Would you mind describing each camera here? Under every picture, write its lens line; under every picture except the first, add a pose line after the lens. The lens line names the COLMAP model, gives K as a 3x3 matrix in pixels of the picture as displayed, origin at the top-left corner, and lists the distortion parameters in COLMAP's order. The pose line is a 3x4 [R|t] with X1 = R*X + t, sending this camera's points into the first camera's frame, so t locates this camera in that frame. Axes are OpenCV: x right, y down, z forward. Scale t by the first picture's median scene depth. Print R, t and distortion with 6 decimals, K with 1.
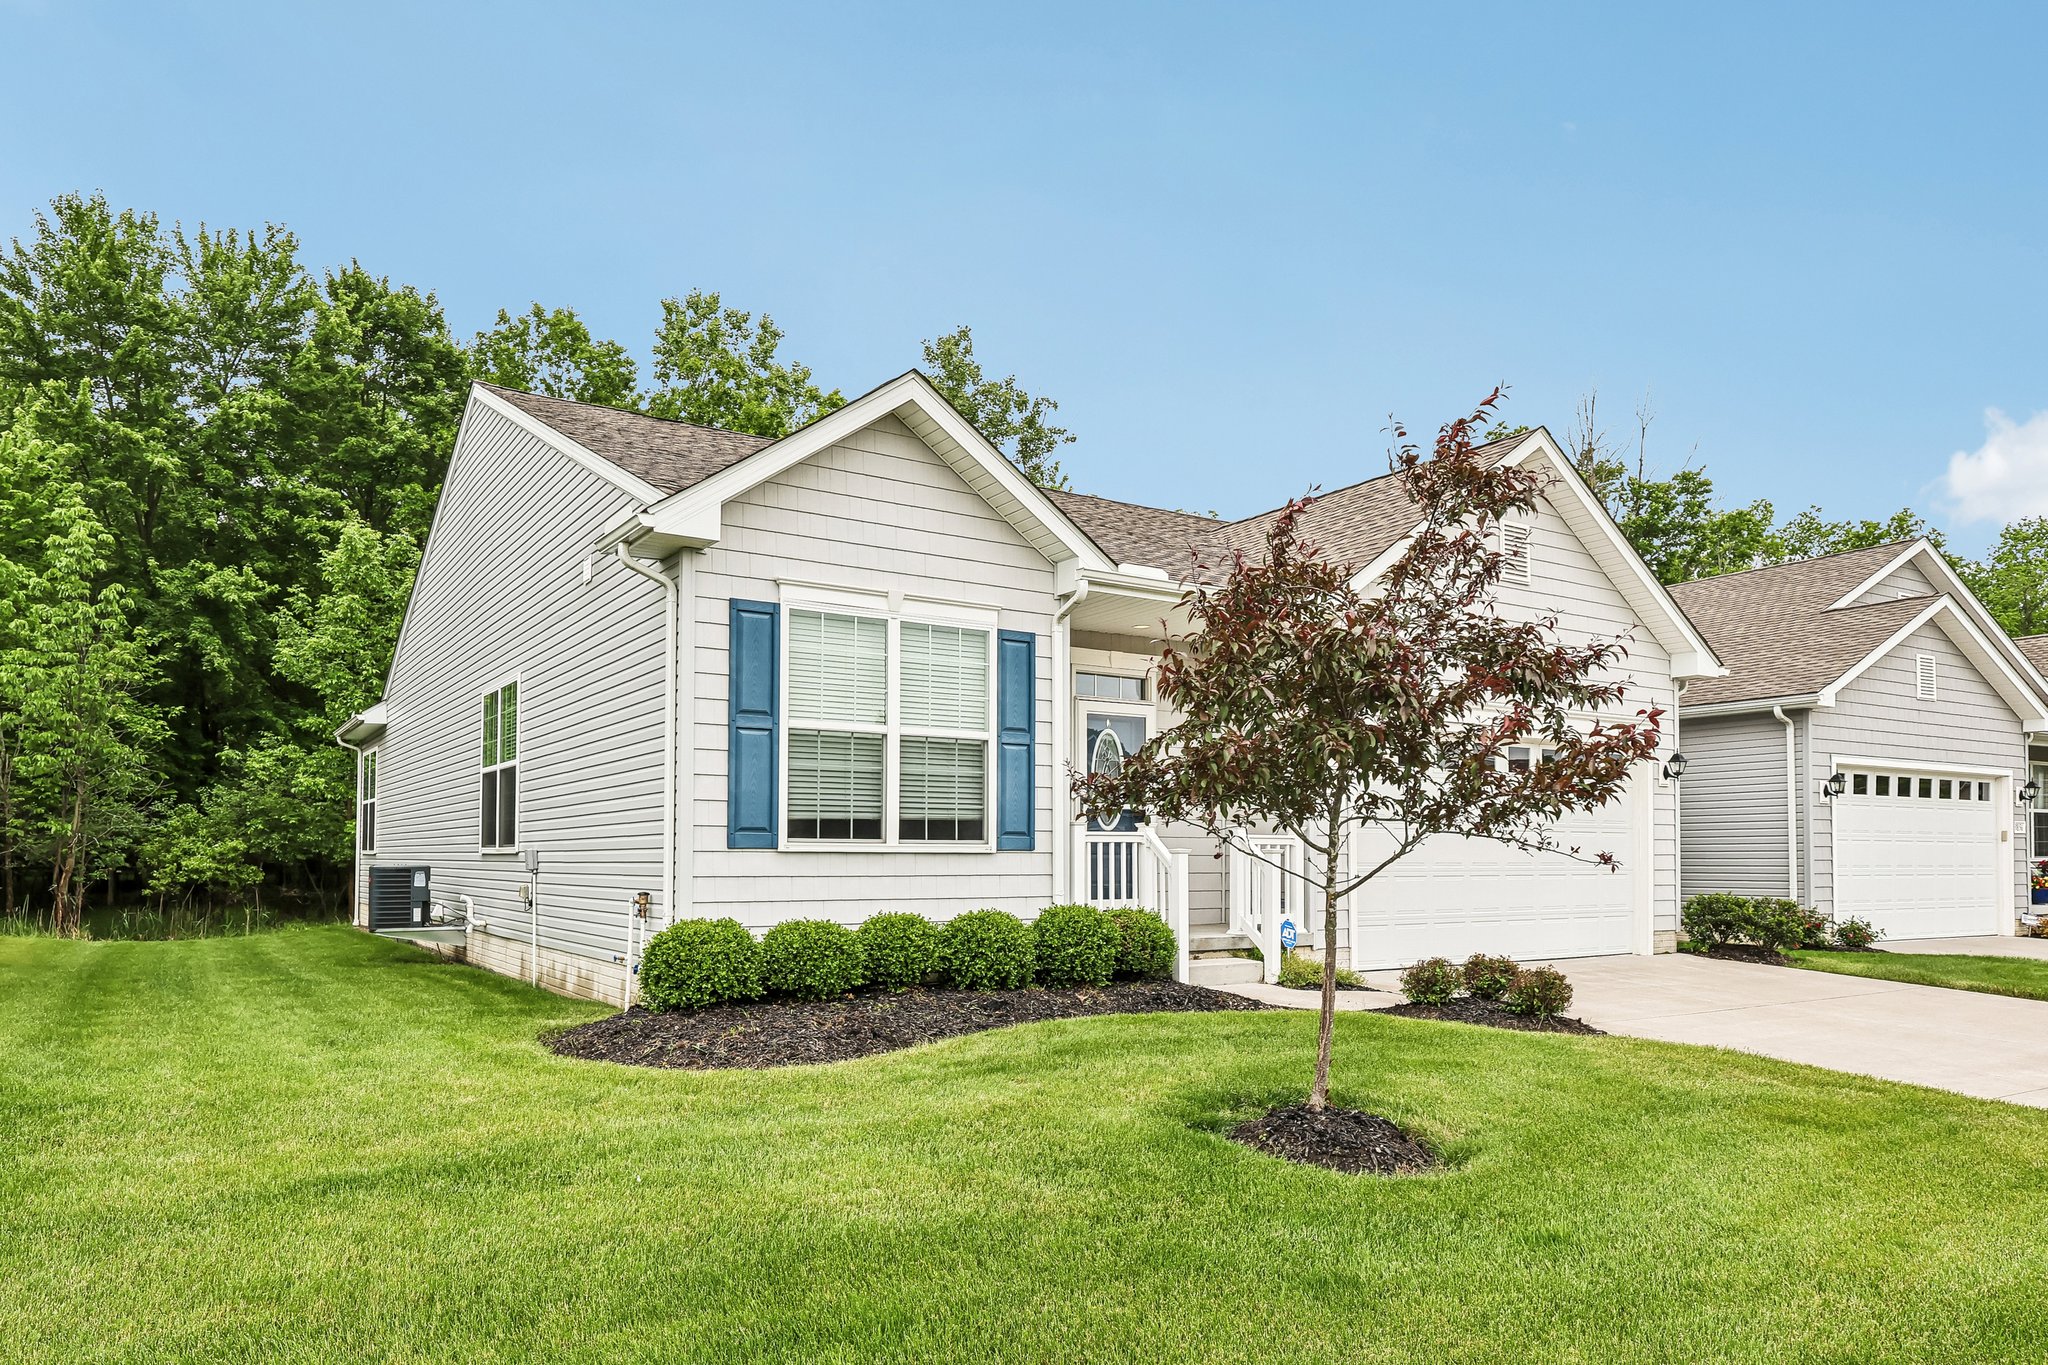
lens RADIAL K [[1324.5, 0, 1024.0], [0, 1324.5, 682.5], [0, 0, 1]] dist [0.004234, 0.000759]
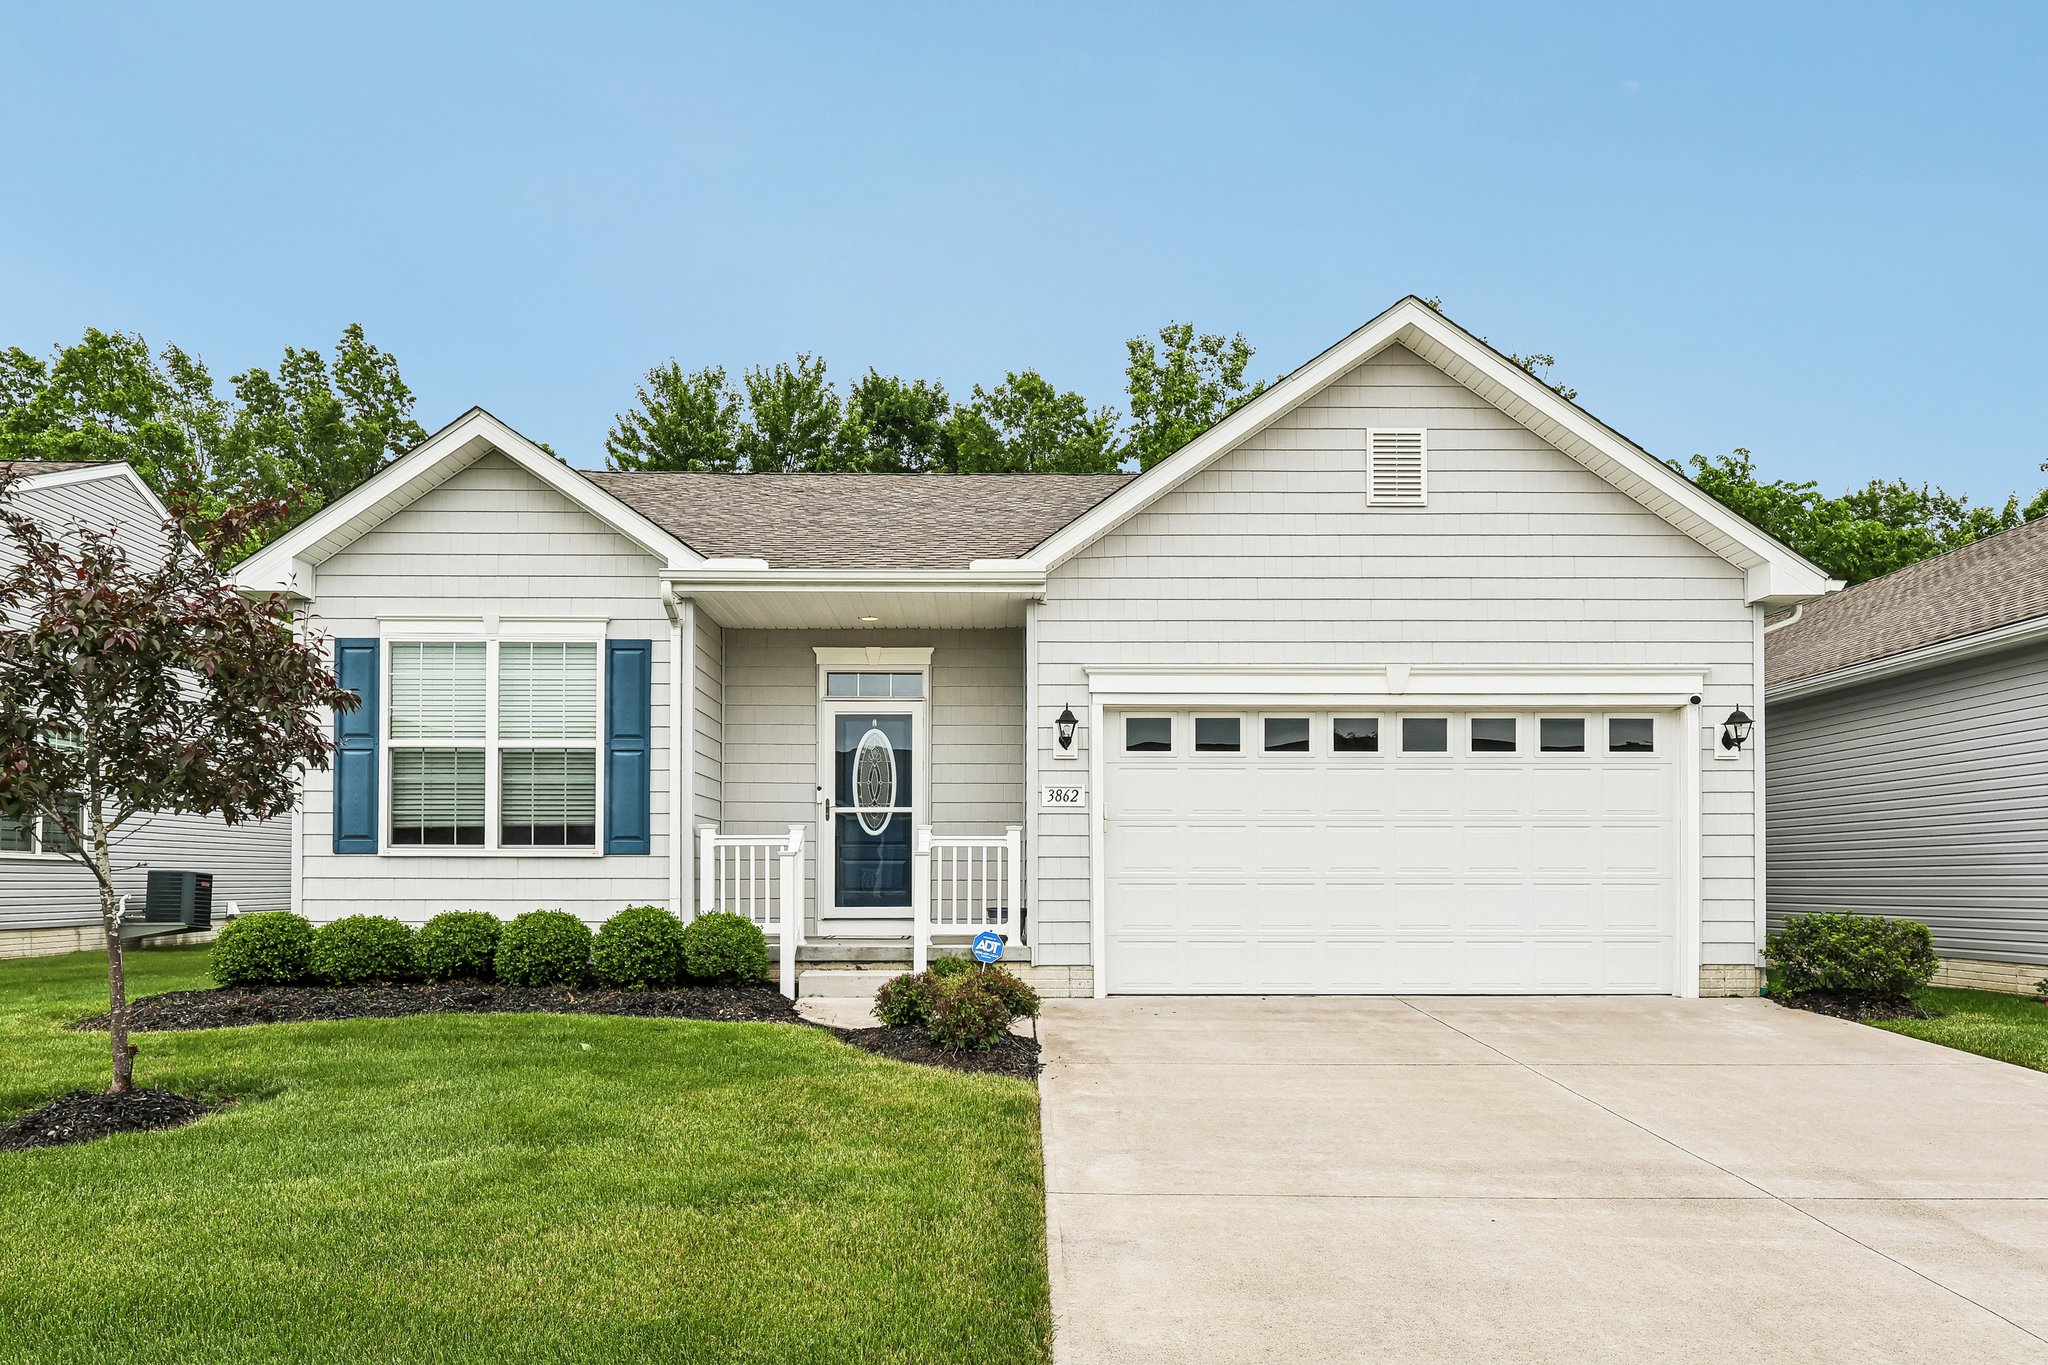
lens RADIAL K [[1354.8, 0, 1023.8], [0, 1354.8, 730.7], [0, 0, 1]] dist [-0.000521, 0.000065]
pose [[0.838143, -0.066225, -0.541415, 0.842295], [0.071198, 0.997393, -0.011780, 0.067764], [0.540784, -0.028674, 0.840673, 0.300429]]
